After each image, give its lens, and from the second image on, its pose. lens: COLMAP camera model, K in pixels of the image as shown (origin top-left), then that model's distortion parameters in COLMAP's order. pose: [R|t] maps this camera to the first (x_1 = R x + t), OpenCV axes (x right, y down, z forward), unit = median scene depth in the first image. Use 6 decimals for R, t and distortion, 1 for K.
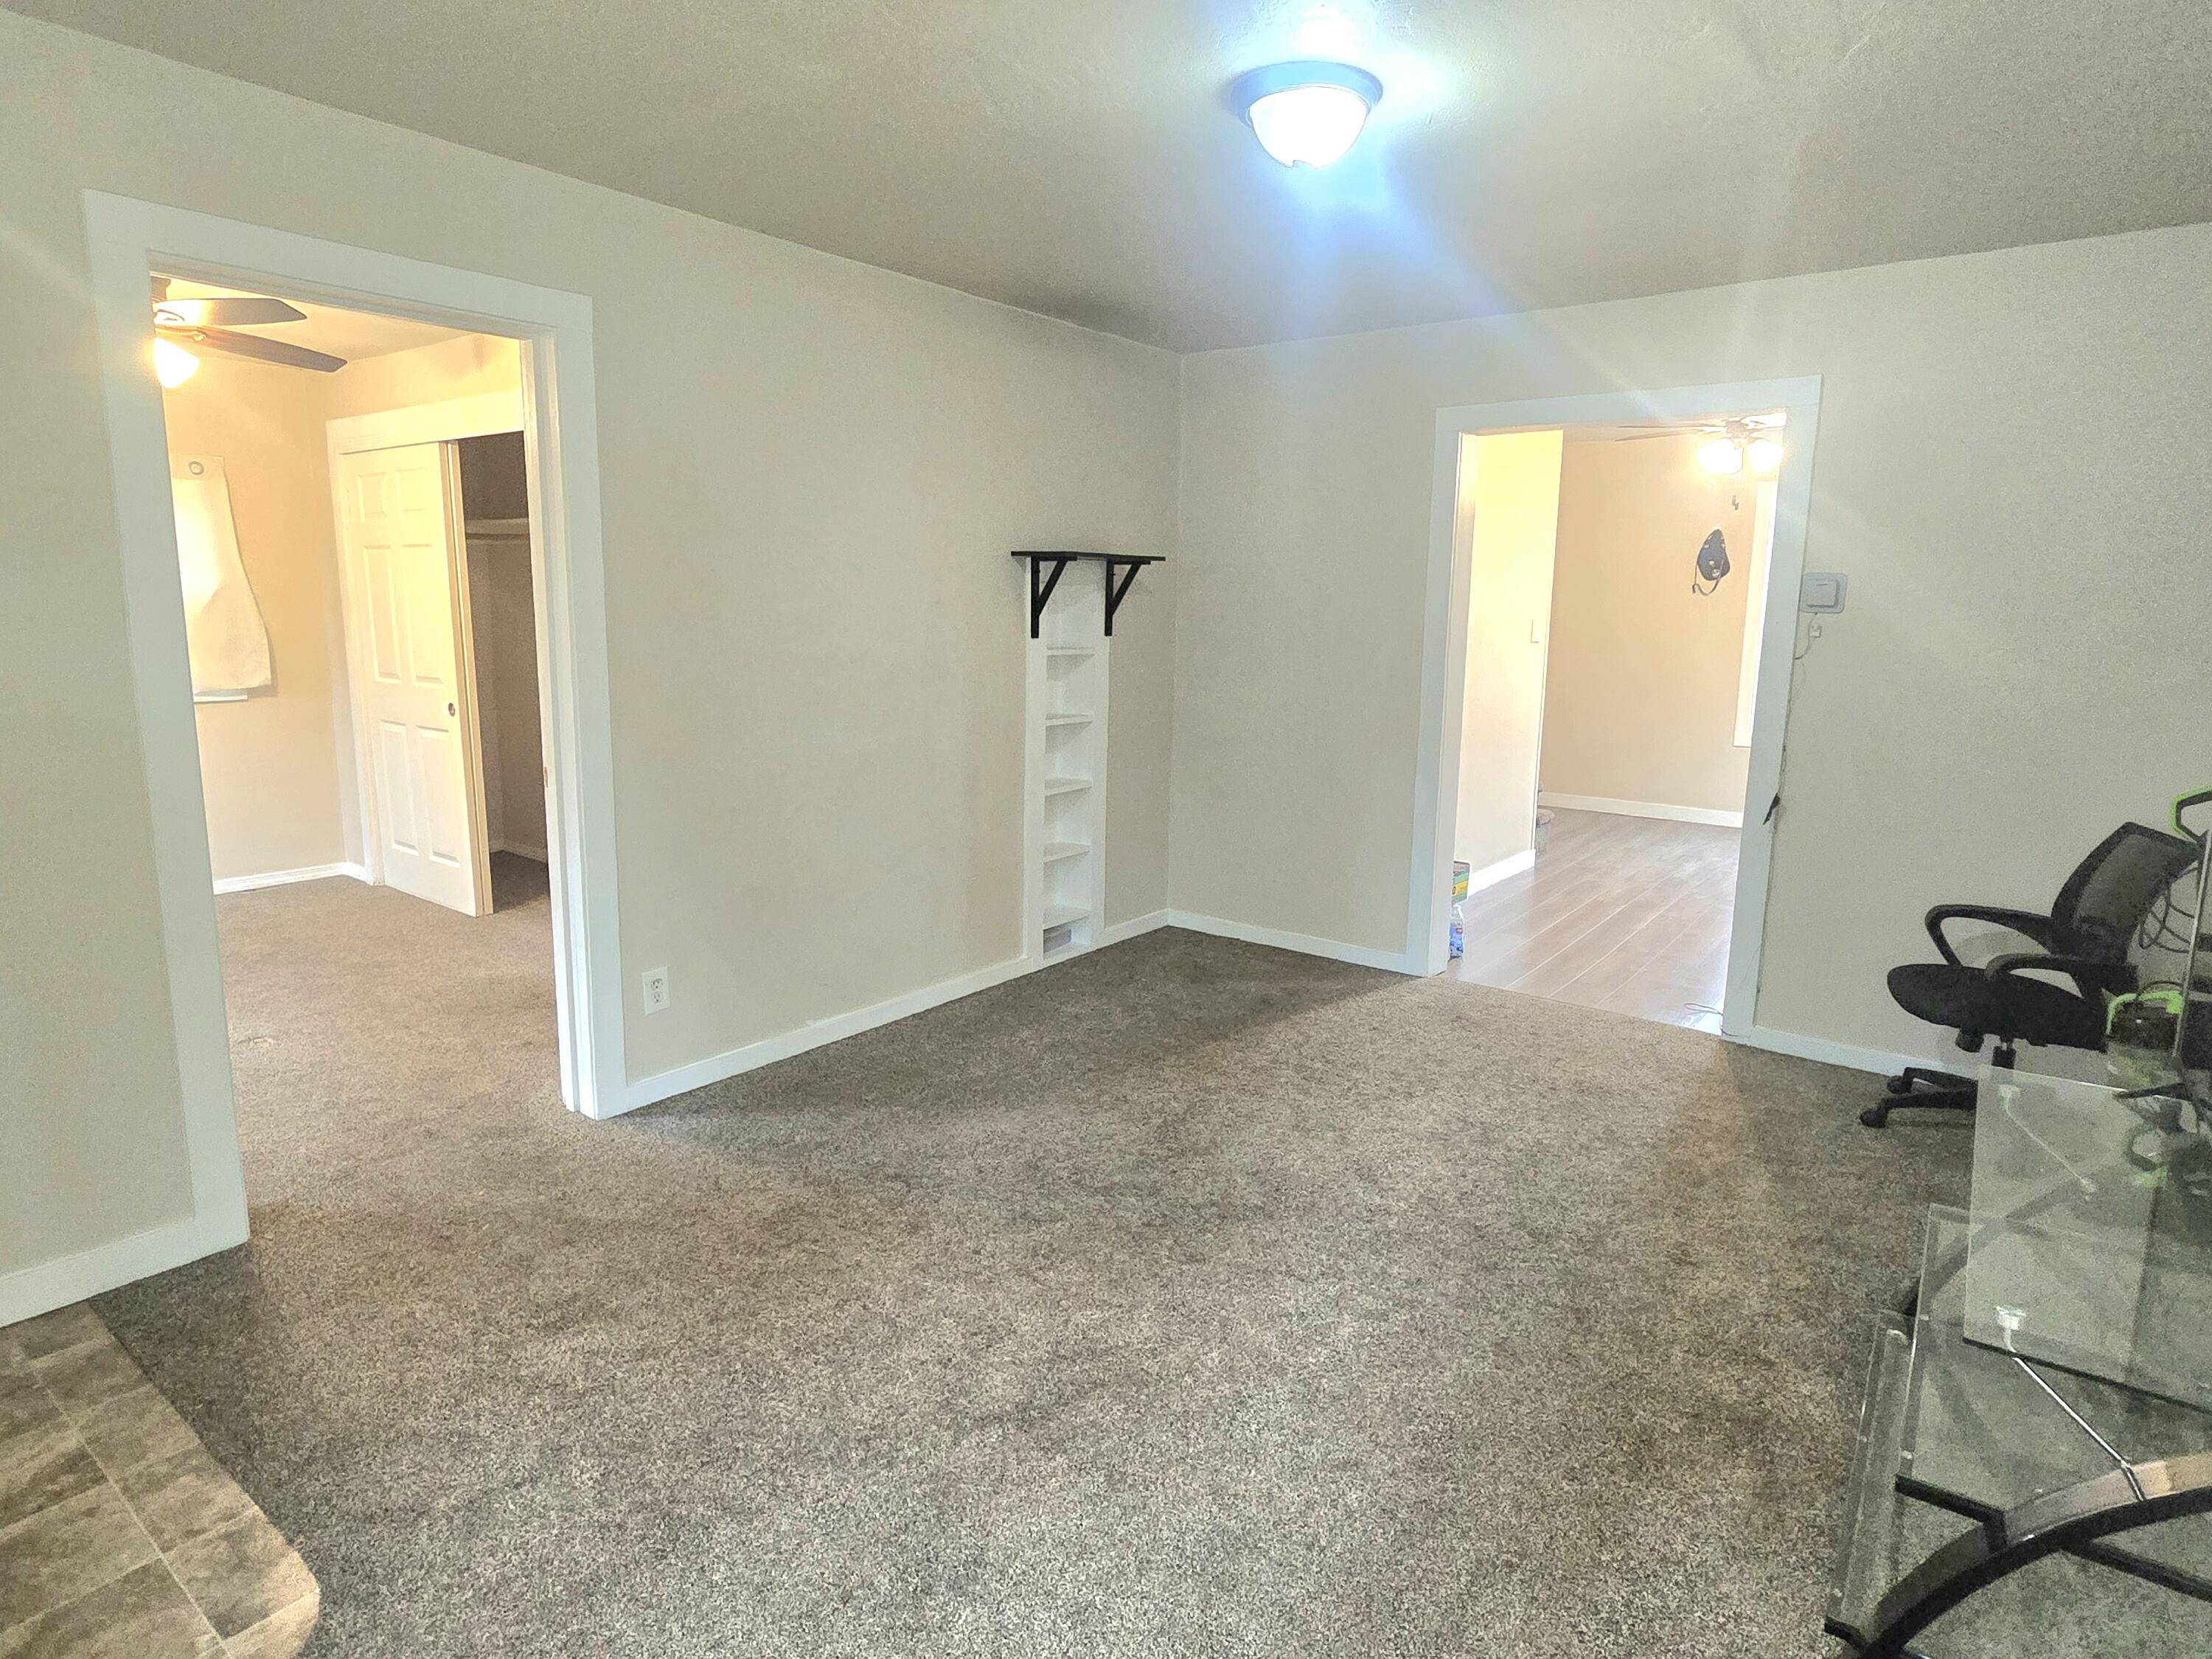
lens RADIAL K [[1283.1, 0, 1106.0], [0, 1283.1, 829.5], [0, 0, 1]] dist [0.001004, -0.000229]
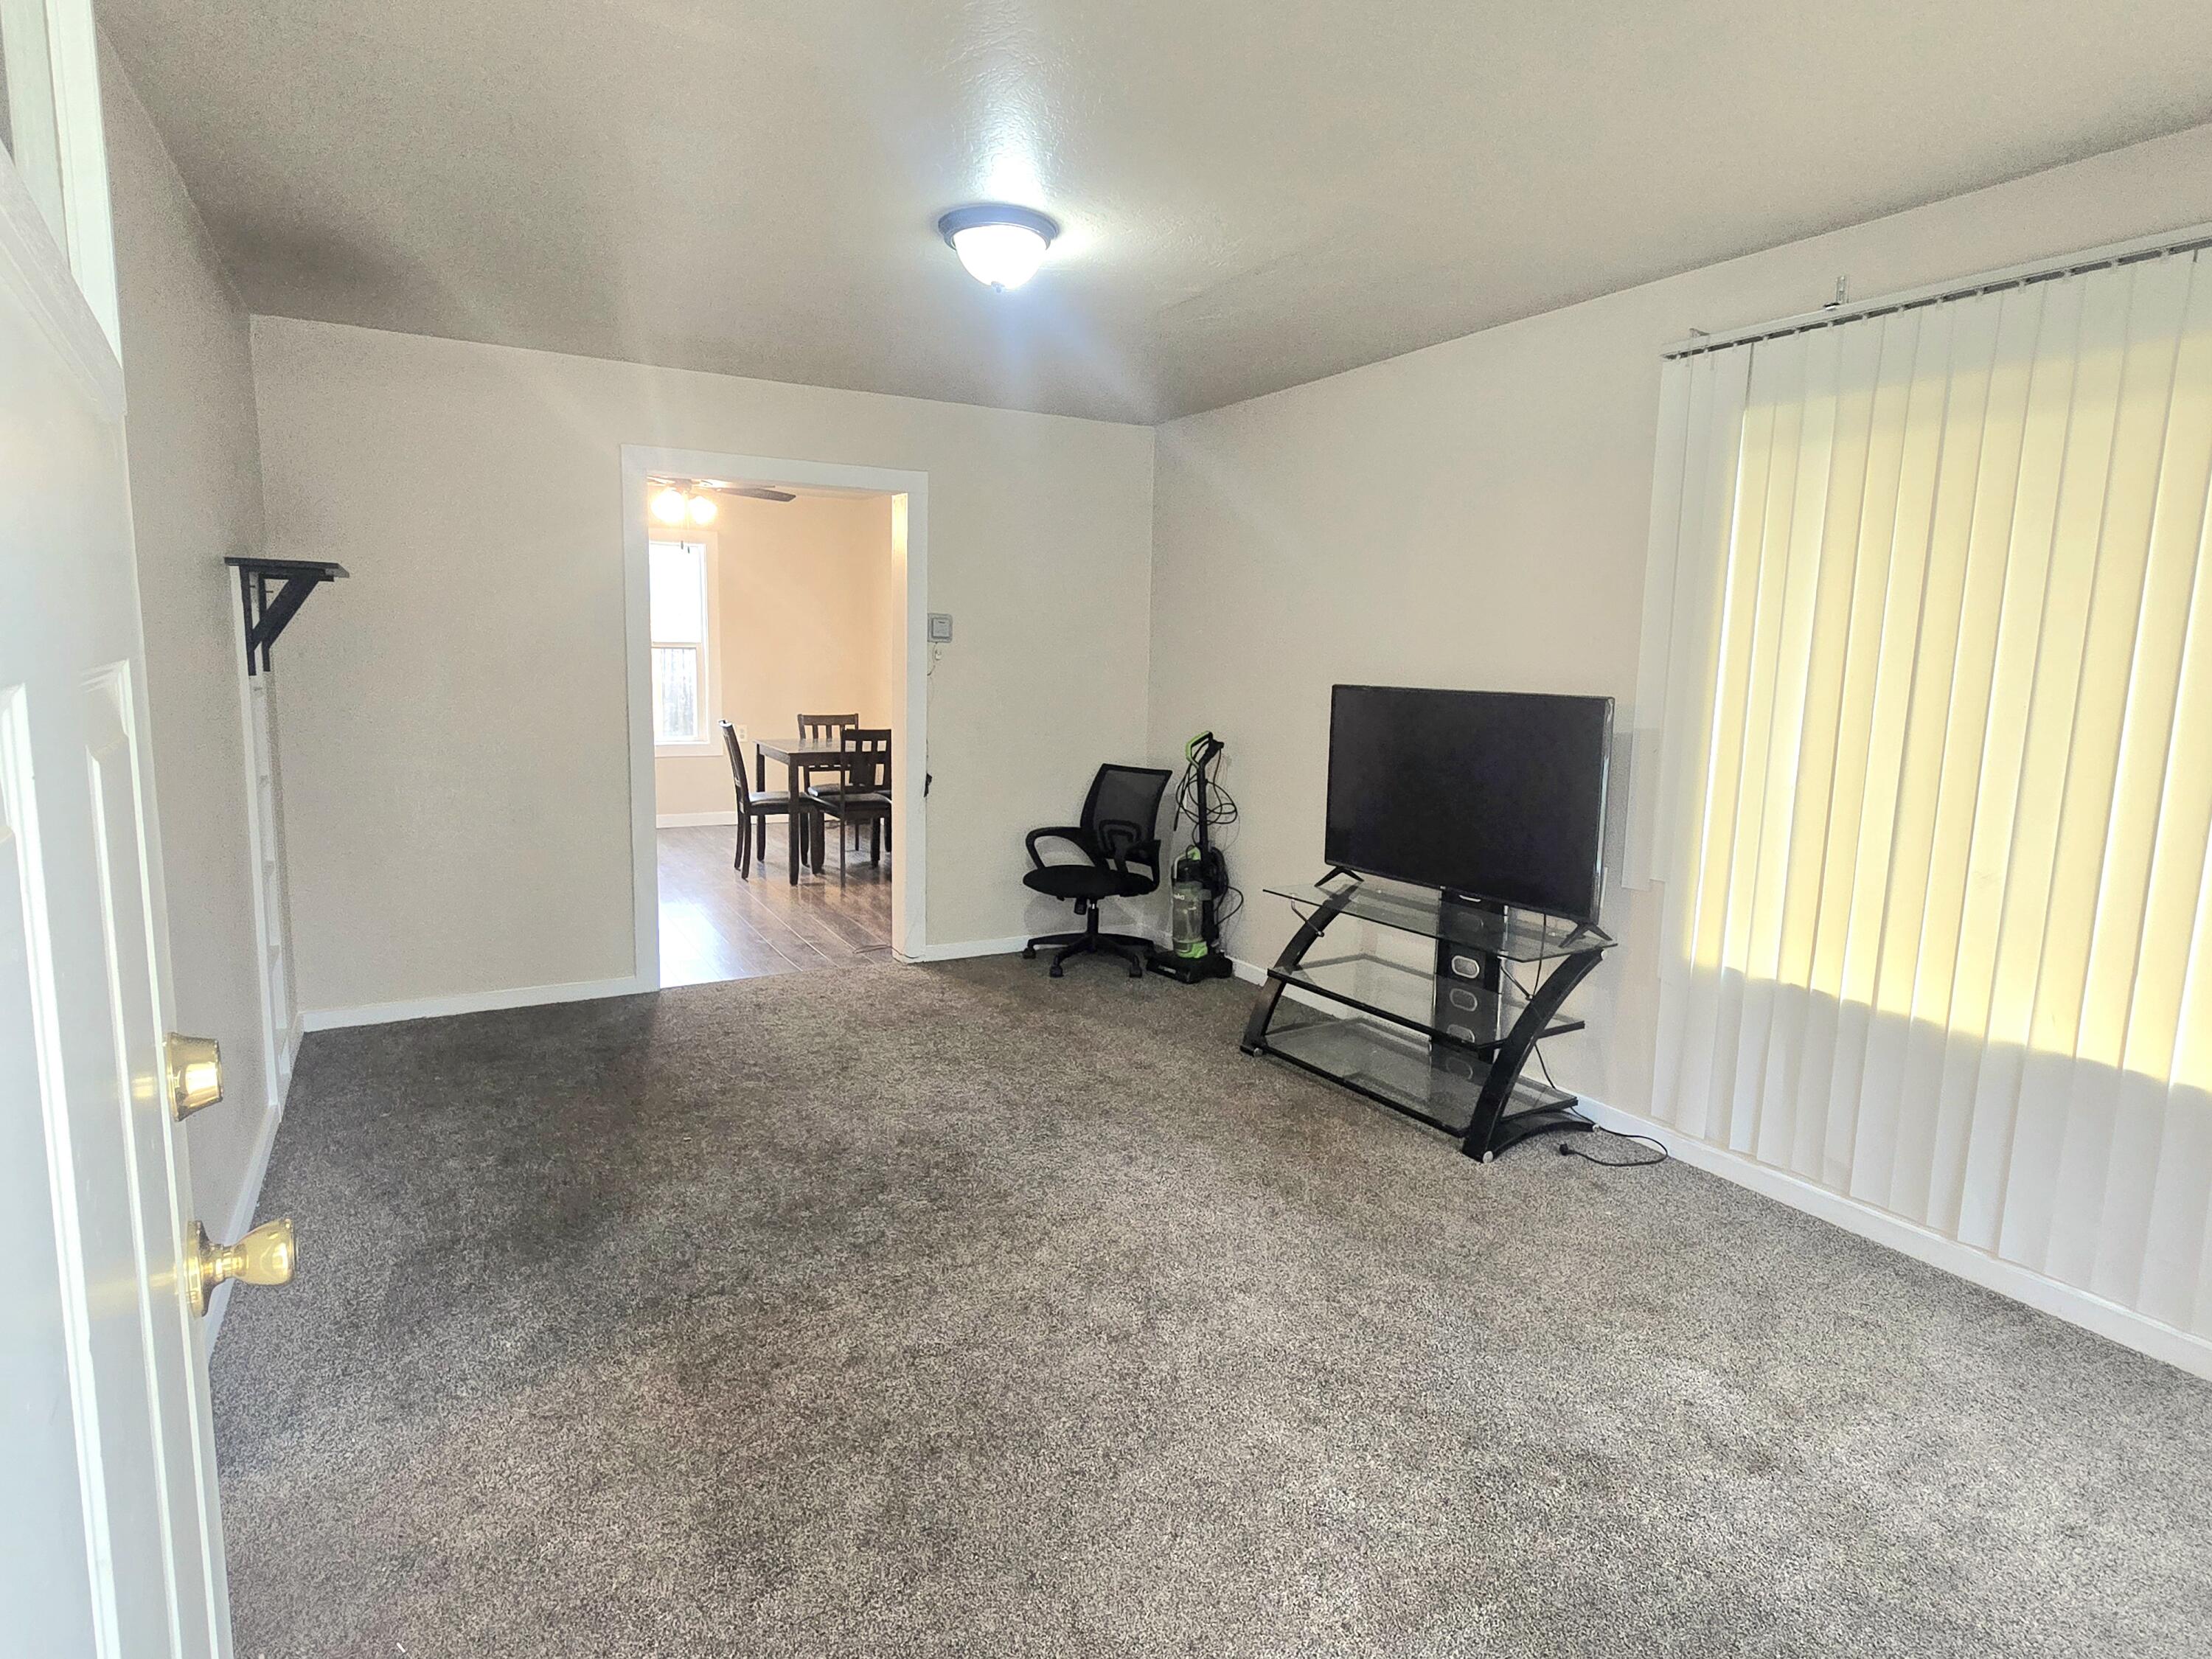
lens RADIAL K [[1283.1, 0, 1106.0], [0, 1283.1, 829.5], [0, 0, 1]] dist [0.001004, -0.000229]
pose [[0.347704, -0.137652, 0.927445, -0.728367], [0.150832, 0.984493, 0.089571, -0.066116], [-0.925392, 0.108744, 0.363075, 0.350587]]
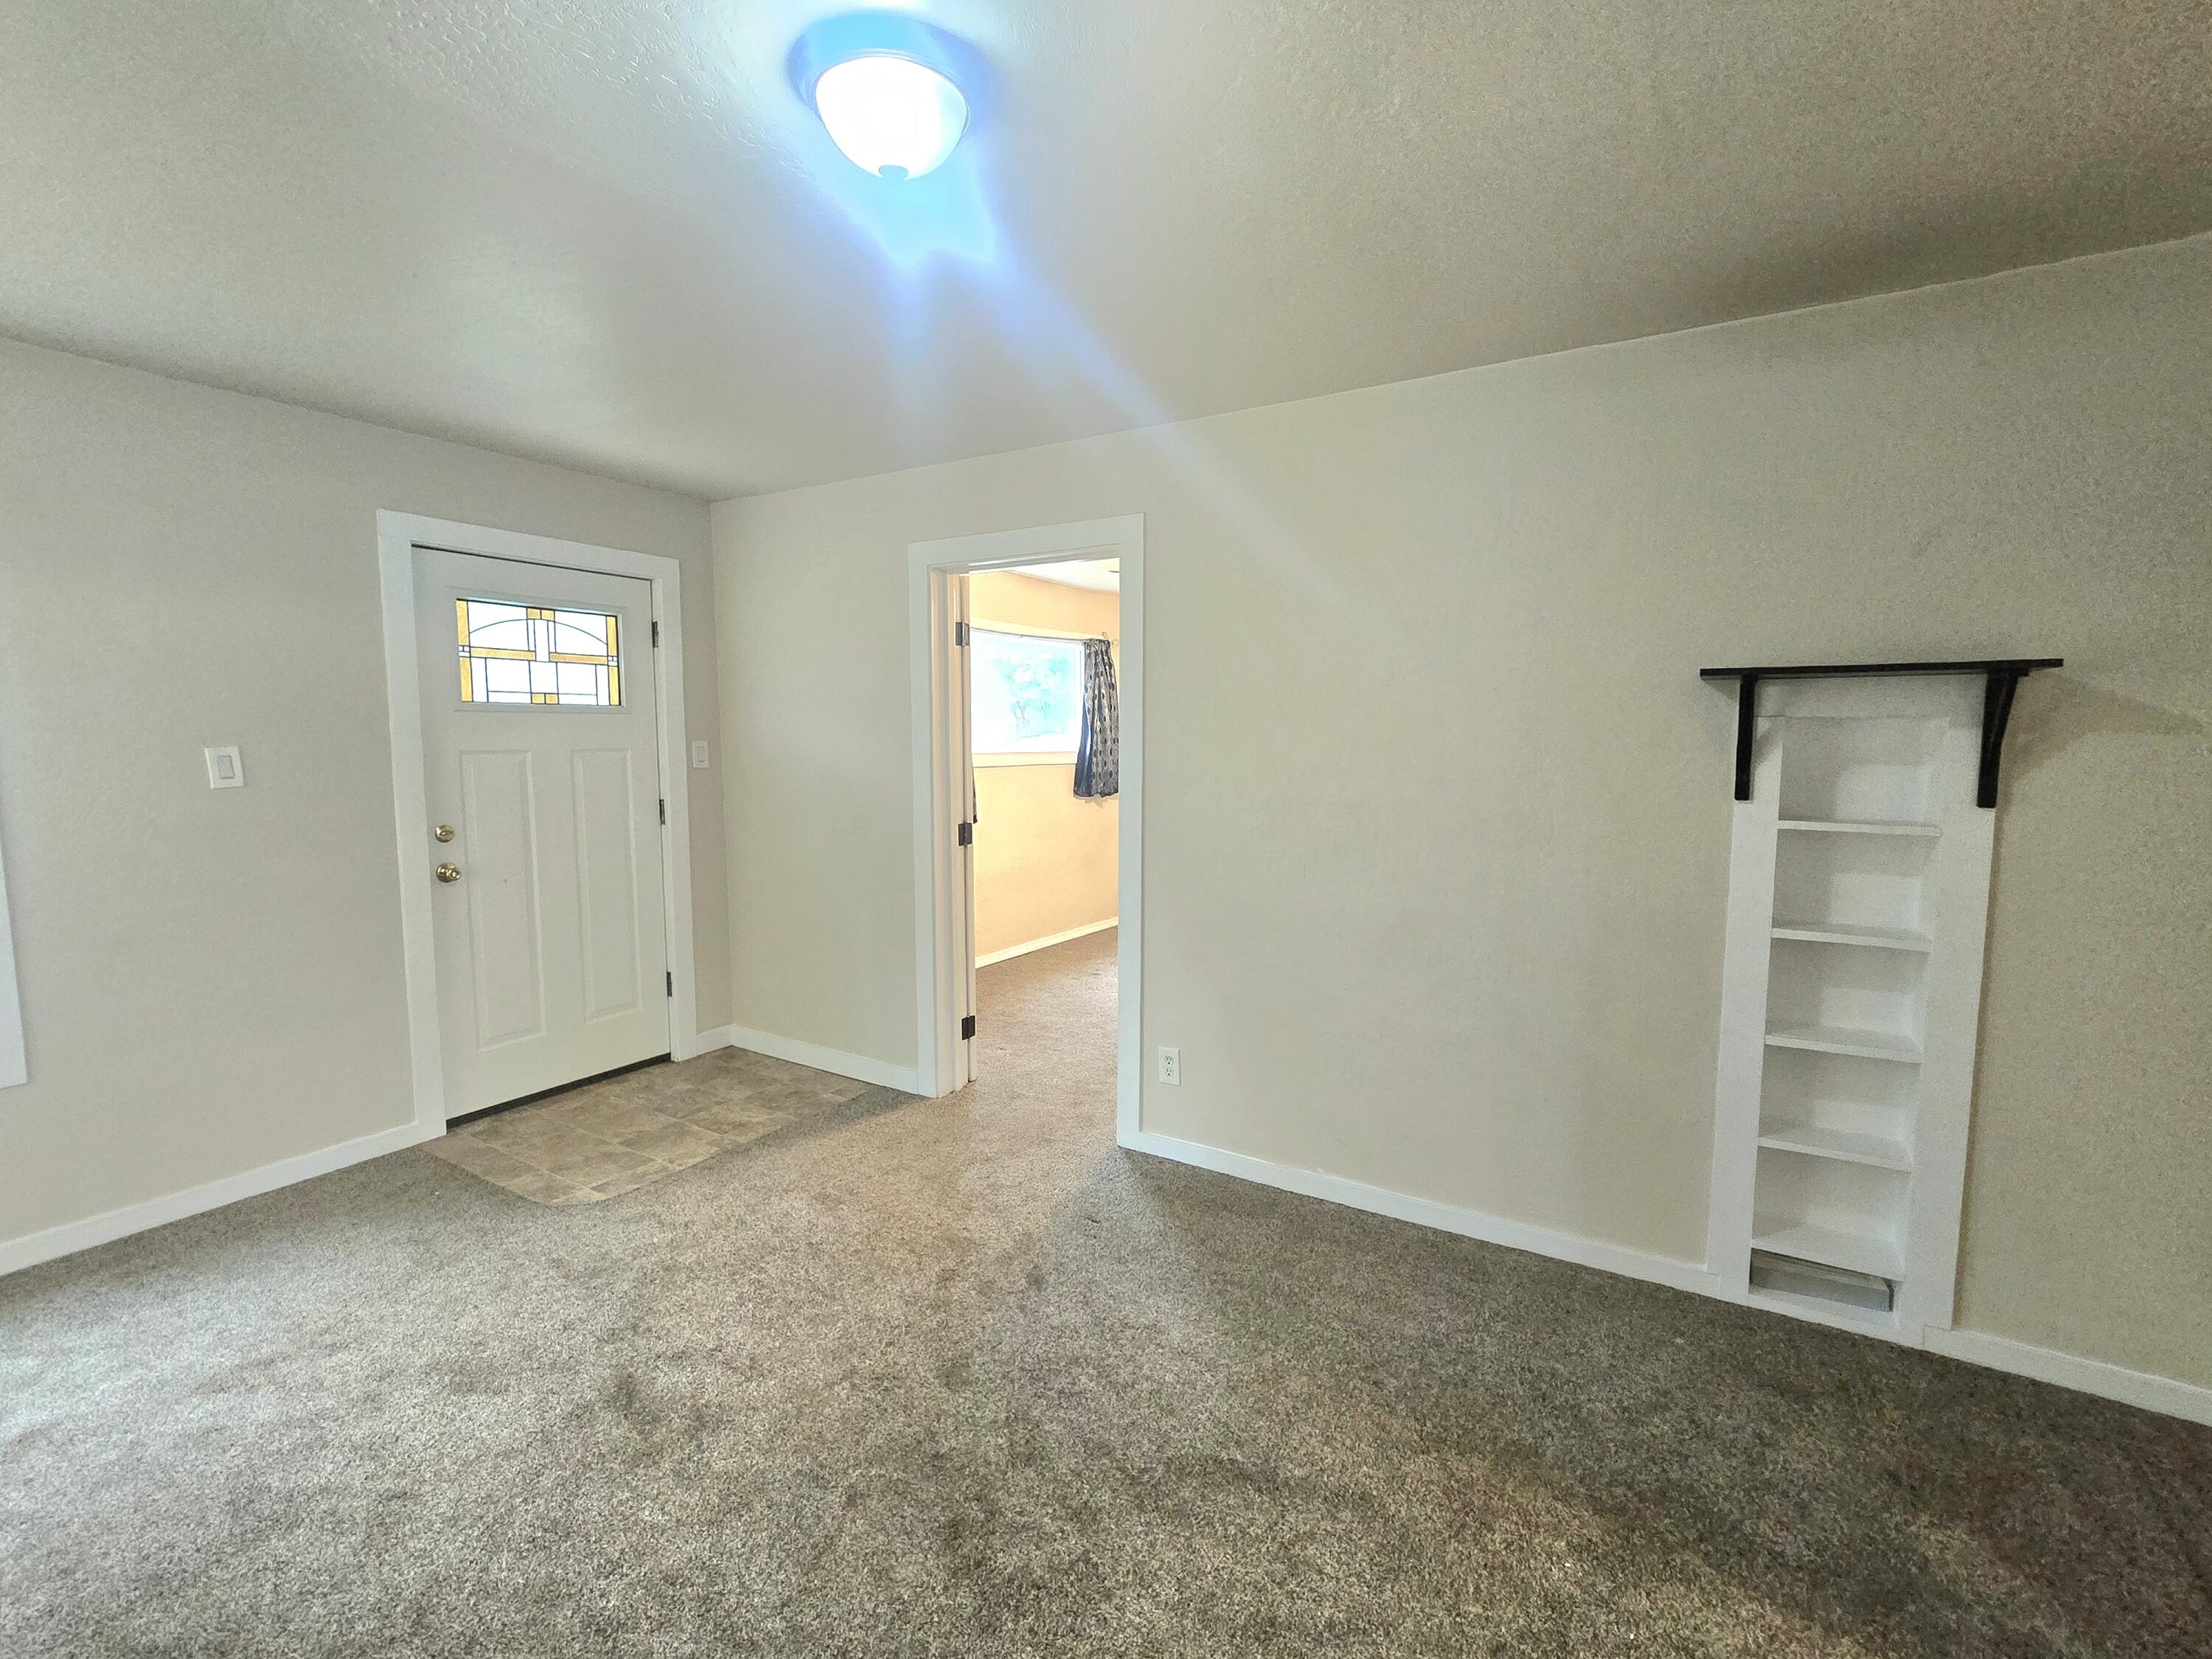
lens RADIAL K [[1046.5, 0, 1106.0], [0, 1046.5, 829.5], [0, 0, 1]] dist [0.001022, 0.000140]
pose [[0.064051, 0.083994, -0.994406, 0.589771], [-0.173447, 0.982223, 0.071793, -0.148712], [0.982758, 0.167878, 0.077481, 0.819108]]
